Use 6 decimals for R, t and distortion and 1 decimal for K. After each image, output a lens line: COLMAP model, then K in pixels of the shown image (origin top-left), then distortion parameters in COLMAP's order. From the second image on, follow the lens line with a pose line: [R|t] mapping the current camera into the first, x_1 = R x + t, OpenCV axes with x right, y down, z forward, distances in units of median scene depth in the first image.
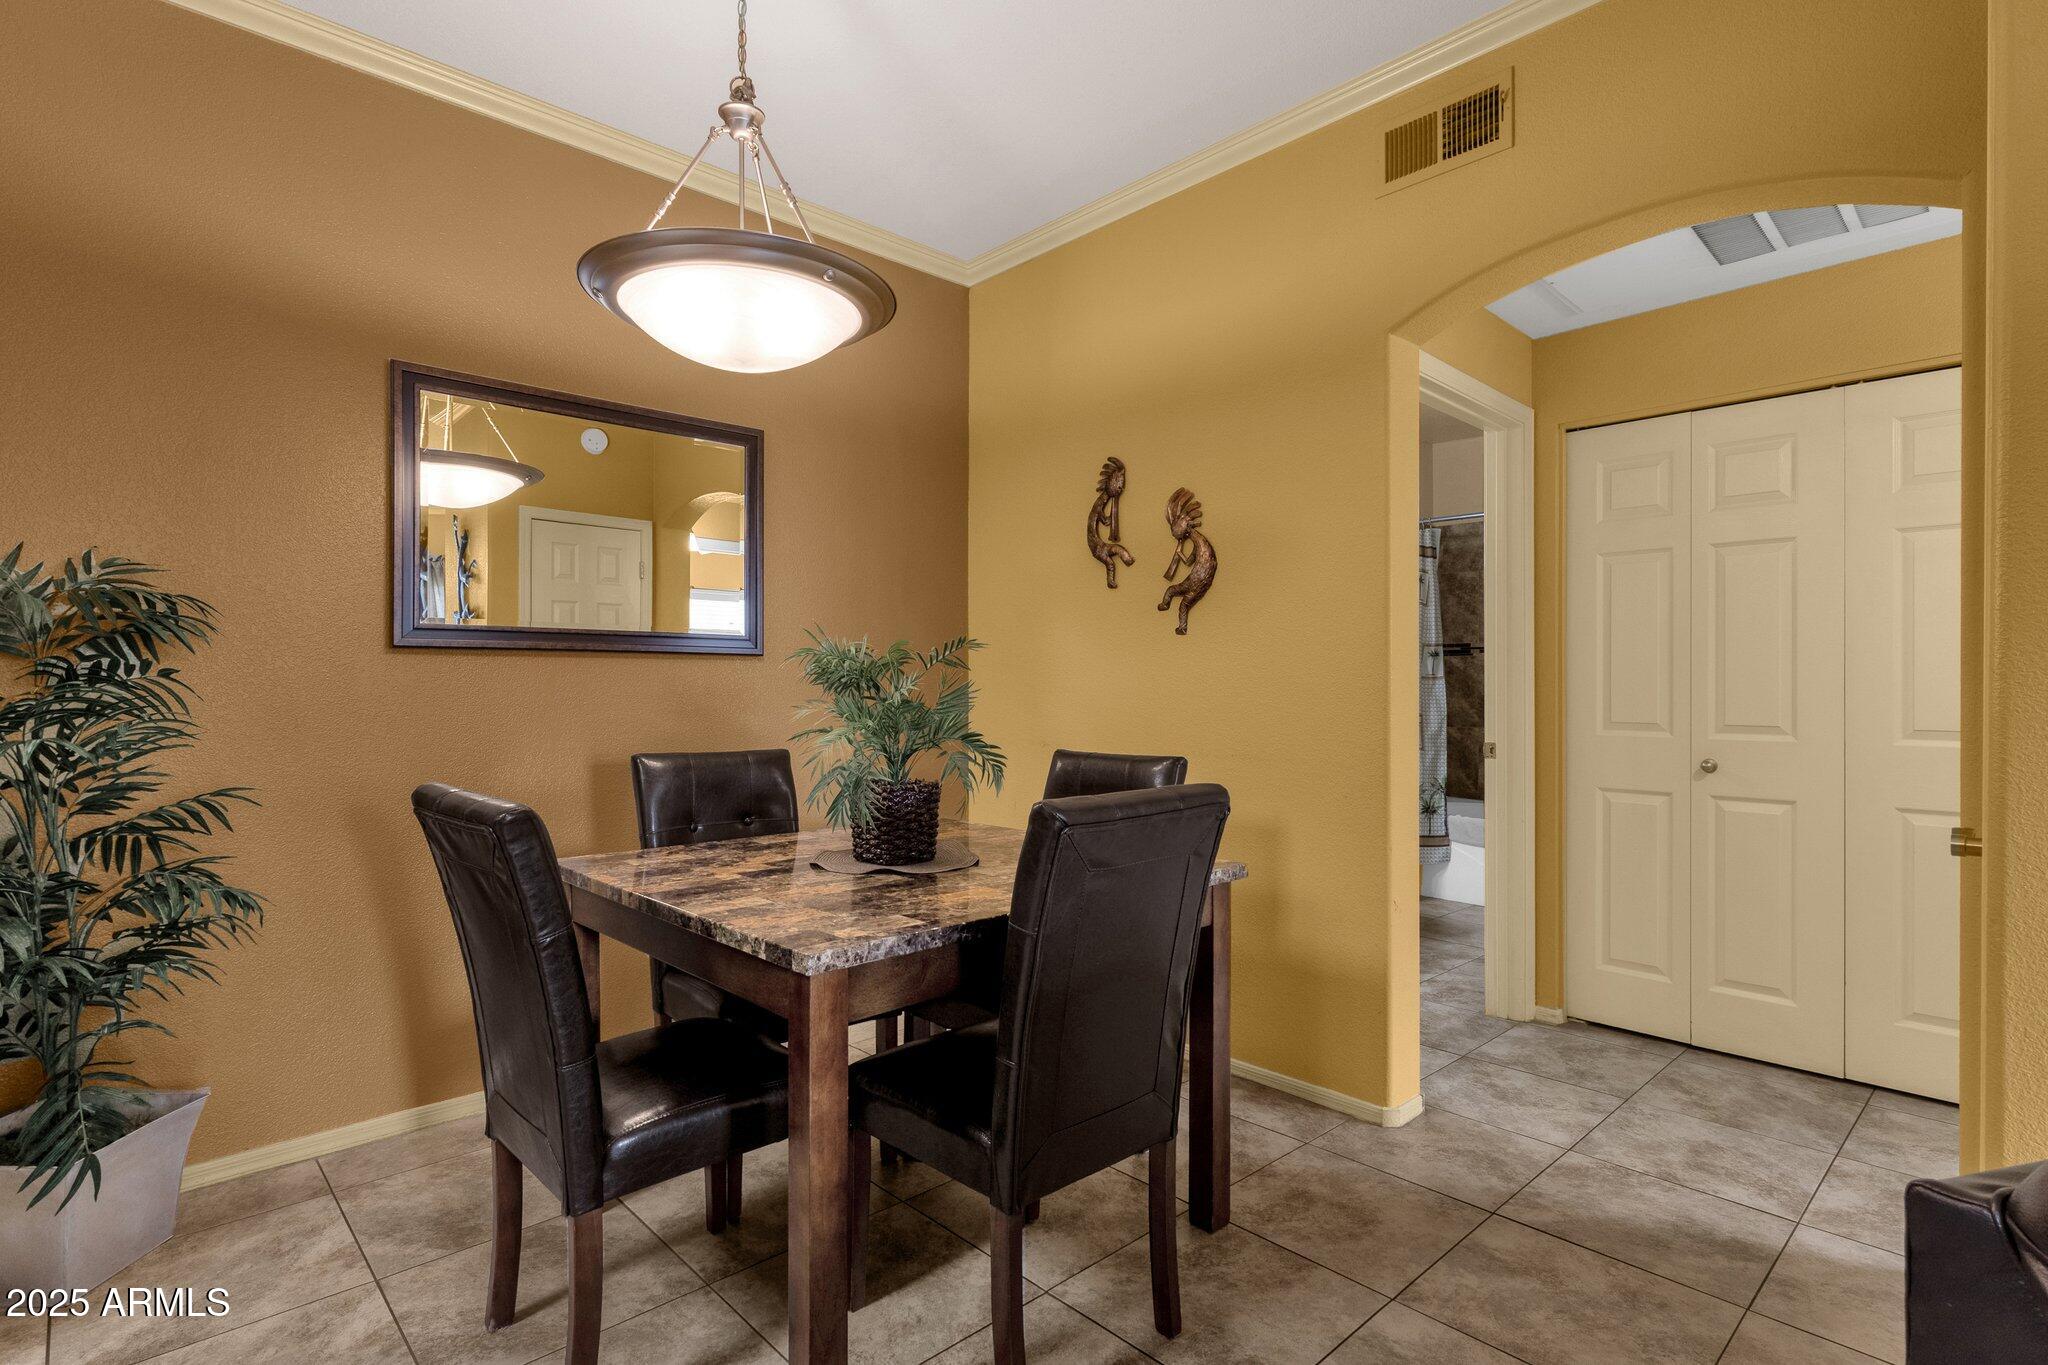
lens RADIAL K [[1006.3, 0, 1022.9], [0, 1006.3, 686.4], [0, 0, 1]] dist [-0.000485, 0.000389]
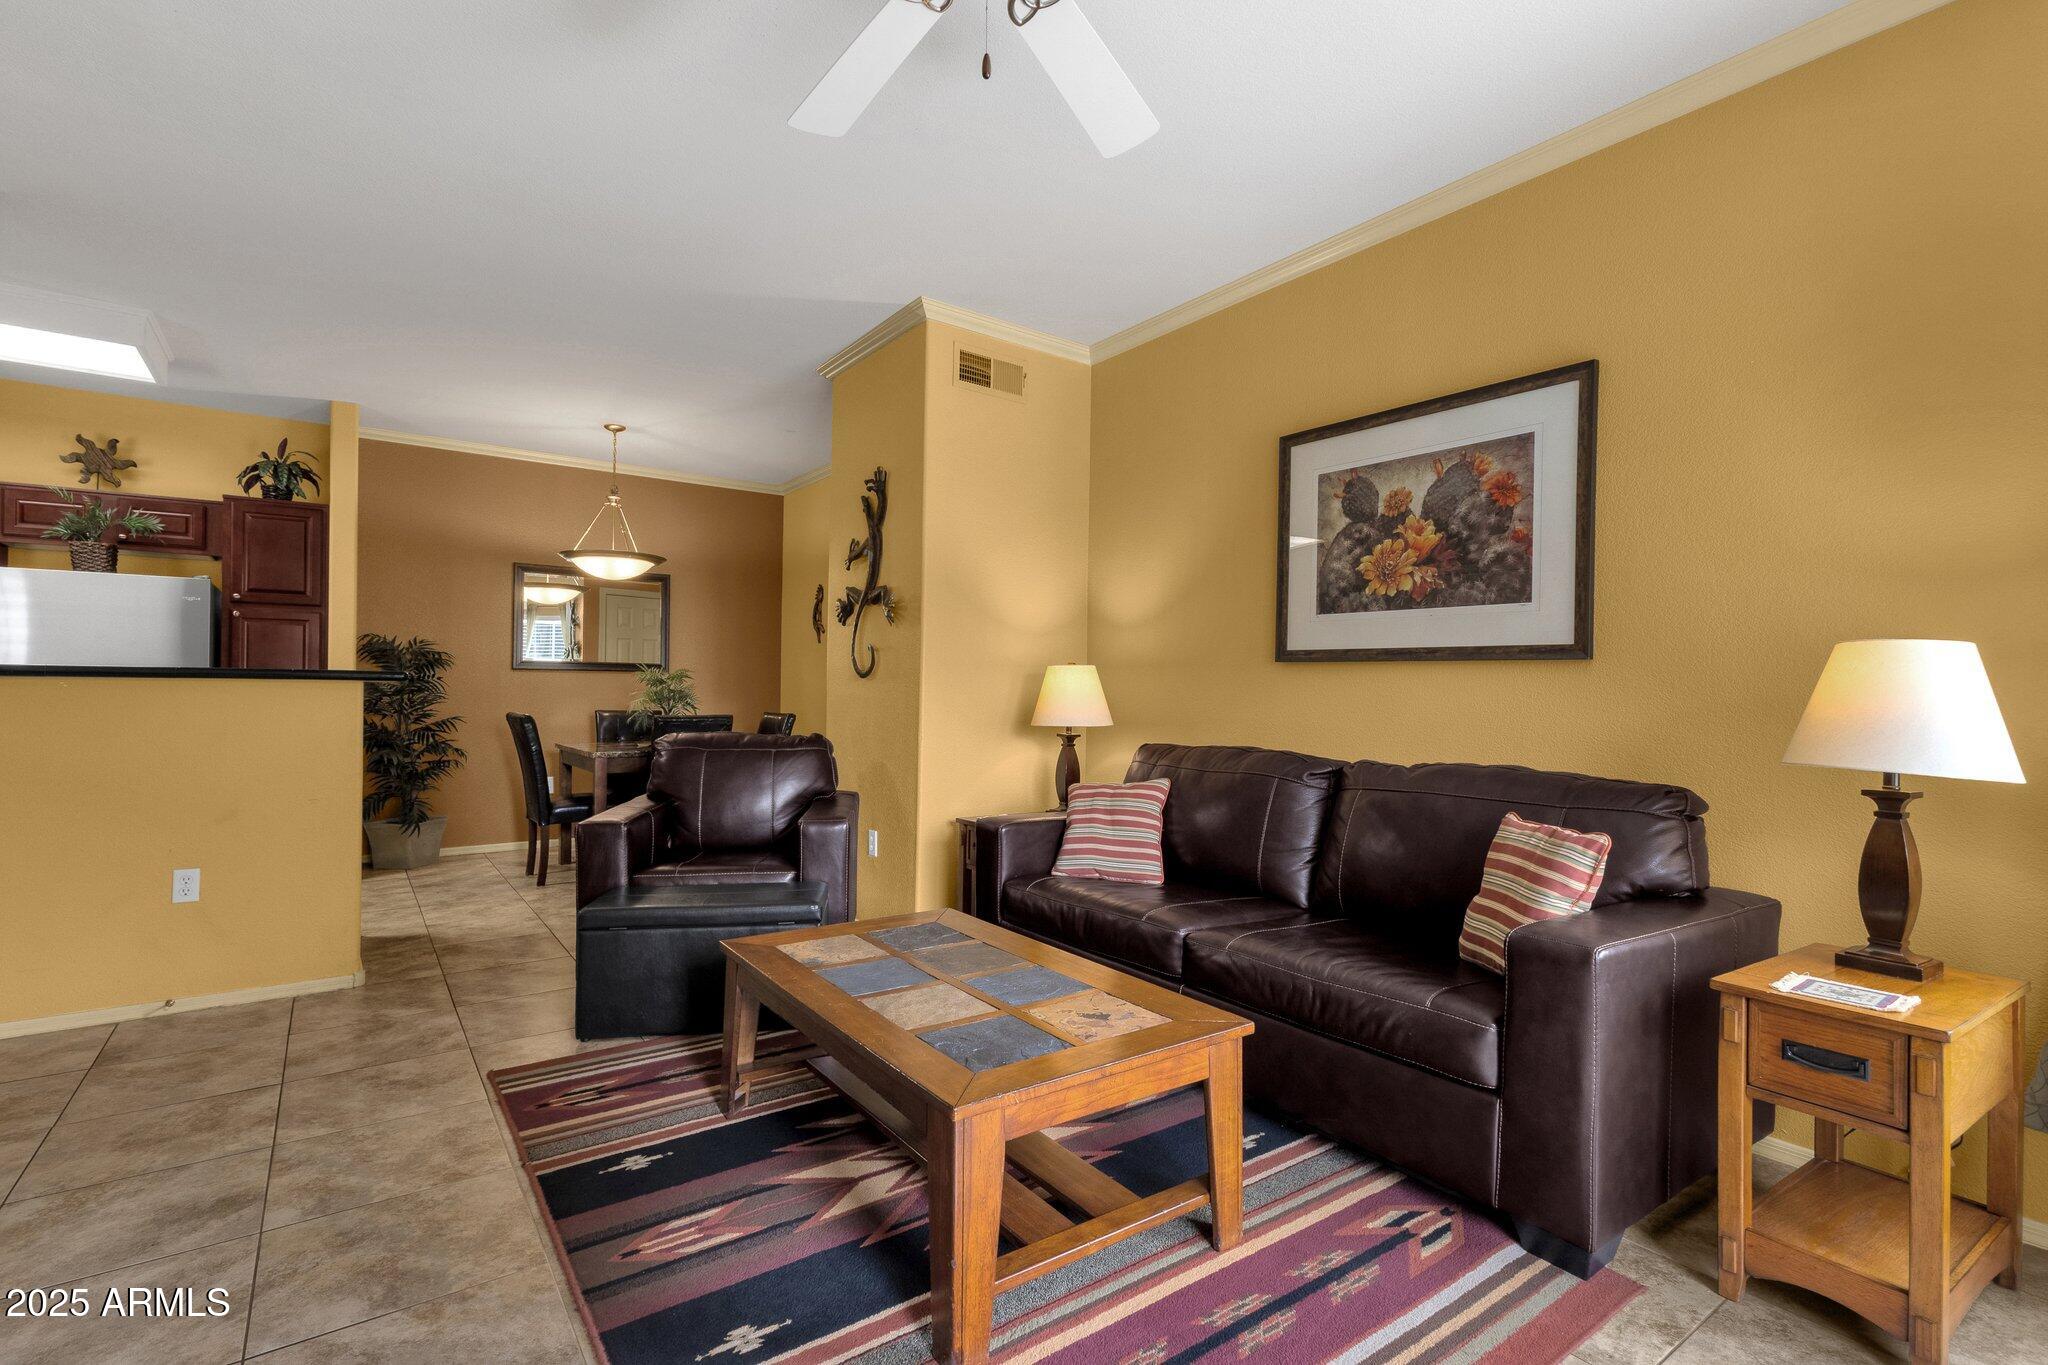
lens RADIAL K [[950.2, 0, 1023.1], [0, 950.2, 684.1], [0, 0, 1]] dist [0.011700, -0.002029]
pose [[0.991169, 0.007648, -0.132386, 1.017852], [-0.008429, 0.999950, -0.005337, 0.003450], [0.132339, 0.006406, 0.991184, -1.290713]]
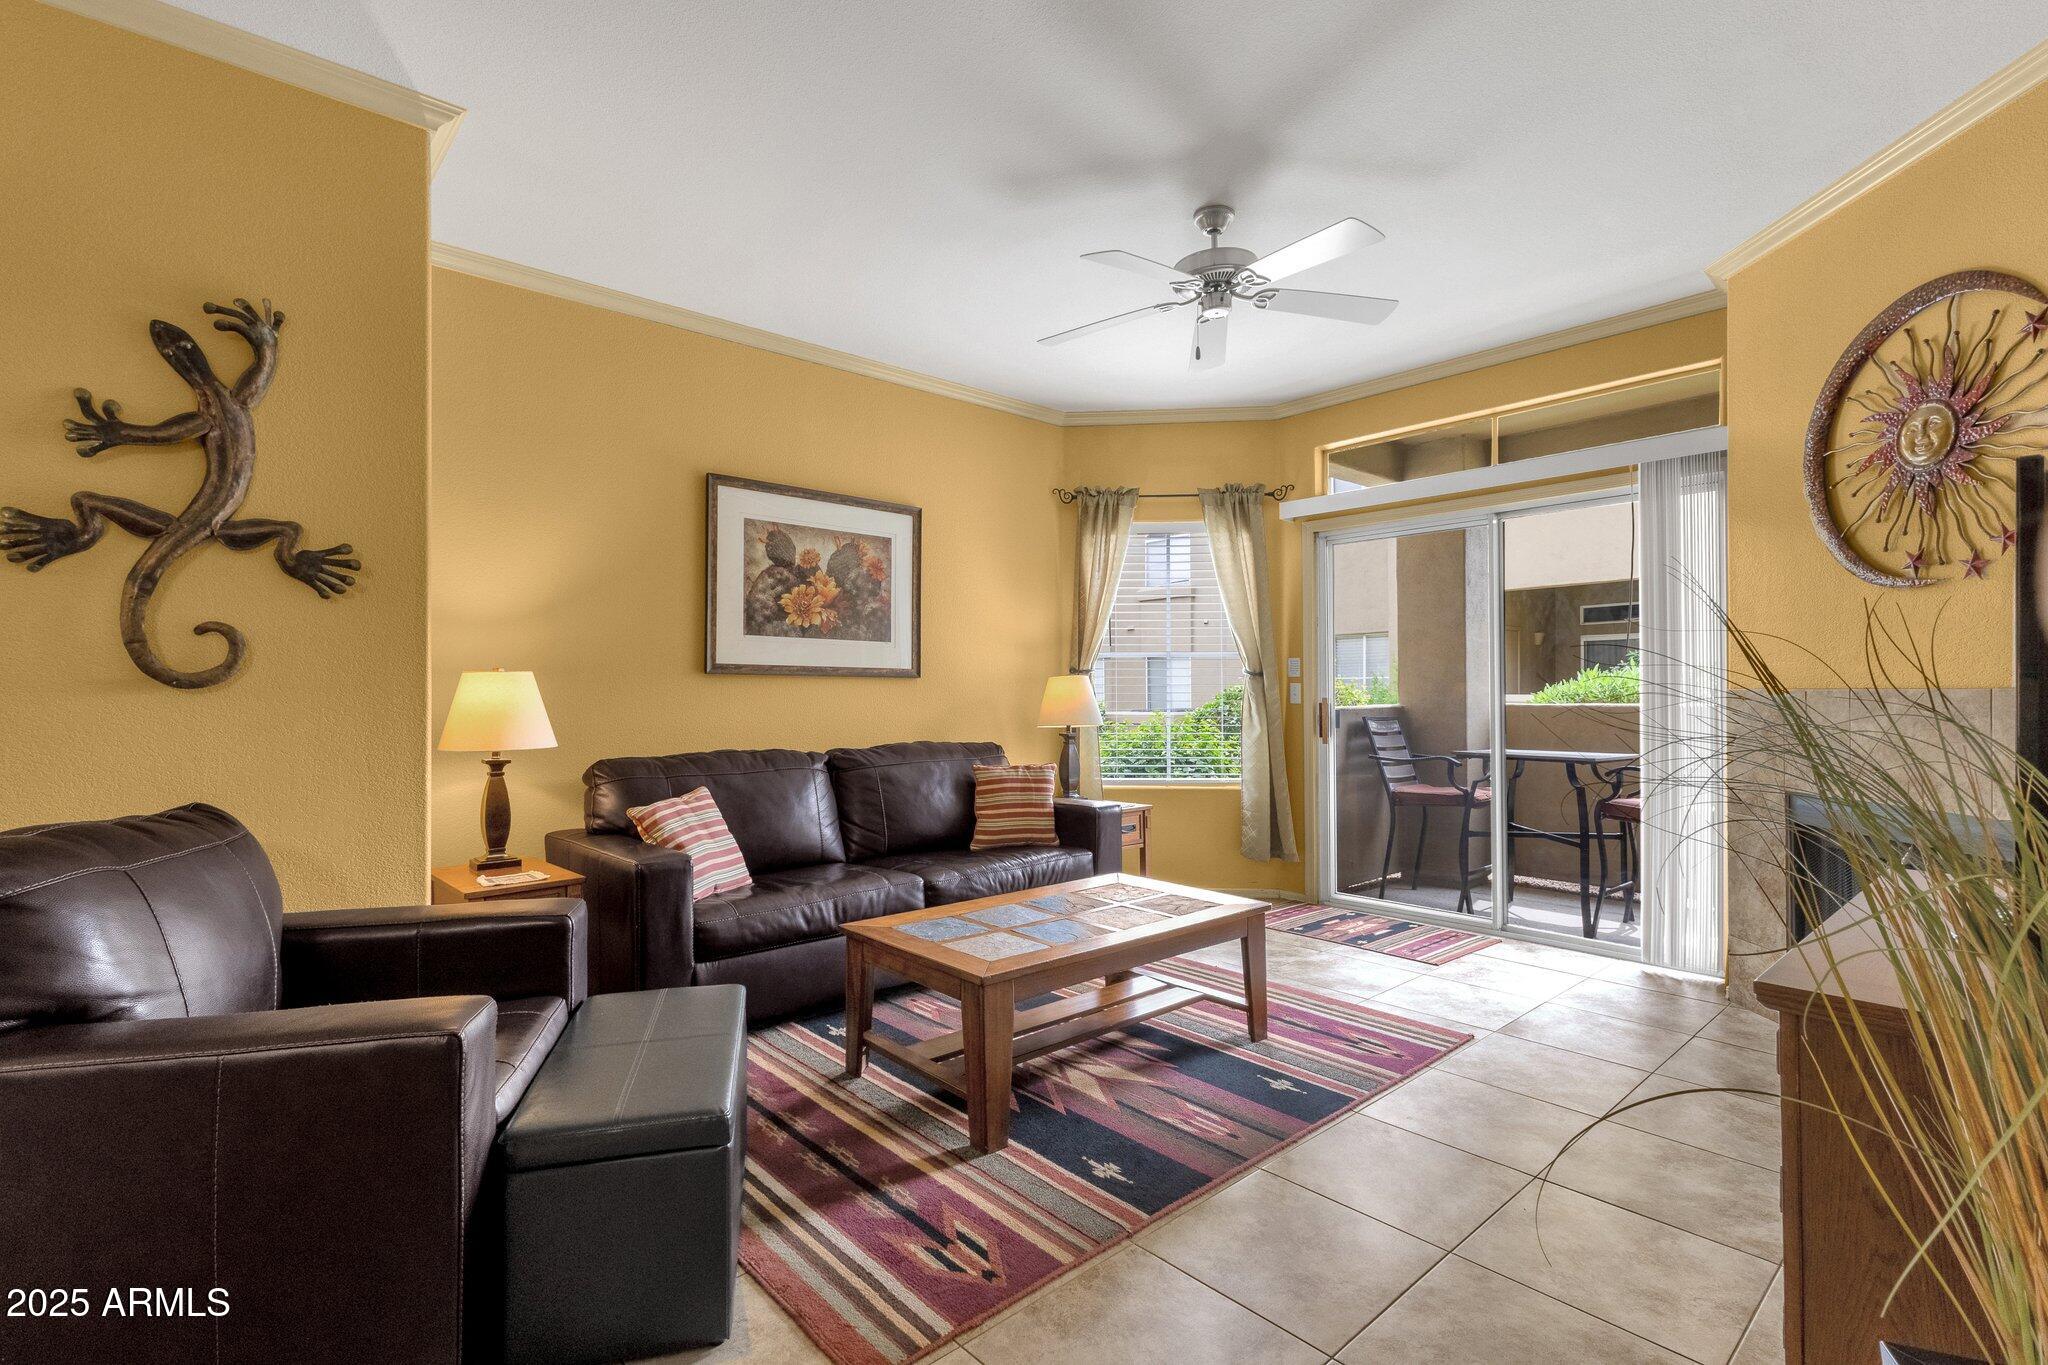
lens RADIAL K [[950.2, 0, 1023.1], [0, 950.2, 684.1], [0, 0, 1]] dist [0.011700, -0.002029]
pose [[0.028797, 0.006775, 0.999562, -0.286532], [0.003793, 0.999969, -0.006887, -0.008848], [-0.999578, 0.003989, 0.028770, -0.454303]]
